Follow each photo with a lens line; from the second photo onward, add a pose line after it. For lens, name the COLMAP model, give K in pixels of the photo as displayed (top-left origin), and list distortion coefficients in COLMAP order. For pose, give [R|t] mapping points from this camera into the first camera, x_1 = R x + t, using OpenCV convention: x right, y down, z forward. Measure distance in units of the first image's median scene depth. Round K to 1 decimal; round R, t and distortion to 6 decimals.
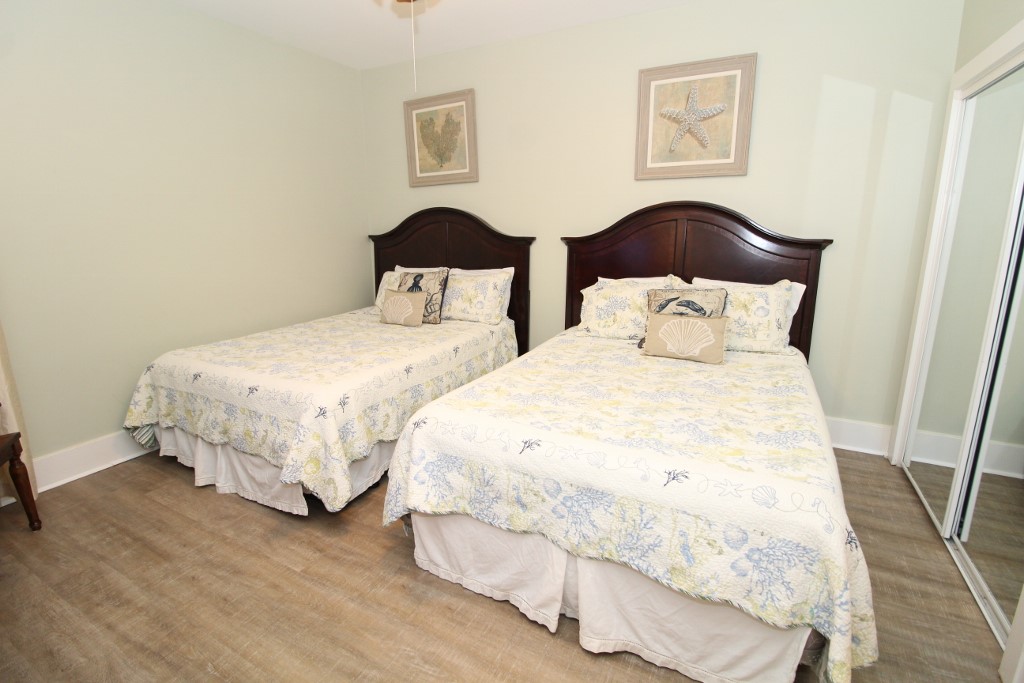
lens RADIAL K [[469.2, 0, 510.4], [0, 469.2, 337.6], [0, 0, 1]] dist [-0.013757, -0.002179]
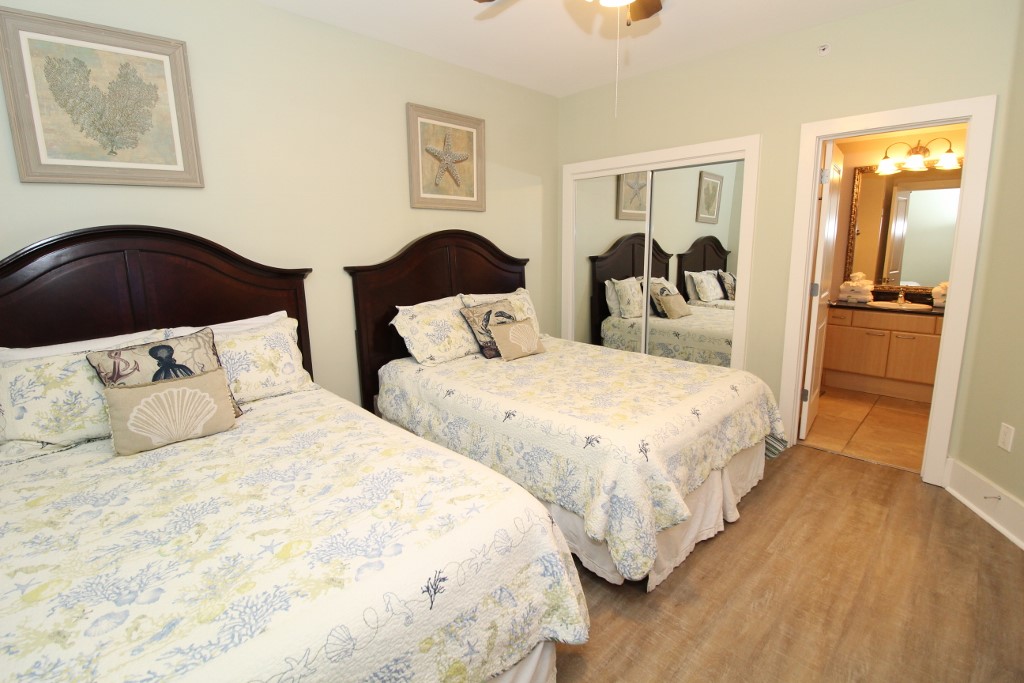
lens RADIAL K [[469.2, 0, 511.0], [0, 469.2, 336.0], [0, 0, 1]] dist [-0.013757, -0.002179]
pose [[0.303306, -0.180616, 0.935619, -0.686718], [0.233044, 0.966116, 0.110956, -0.131335], [-0.923957, 0.184387, 0.335120, 0.517938]]
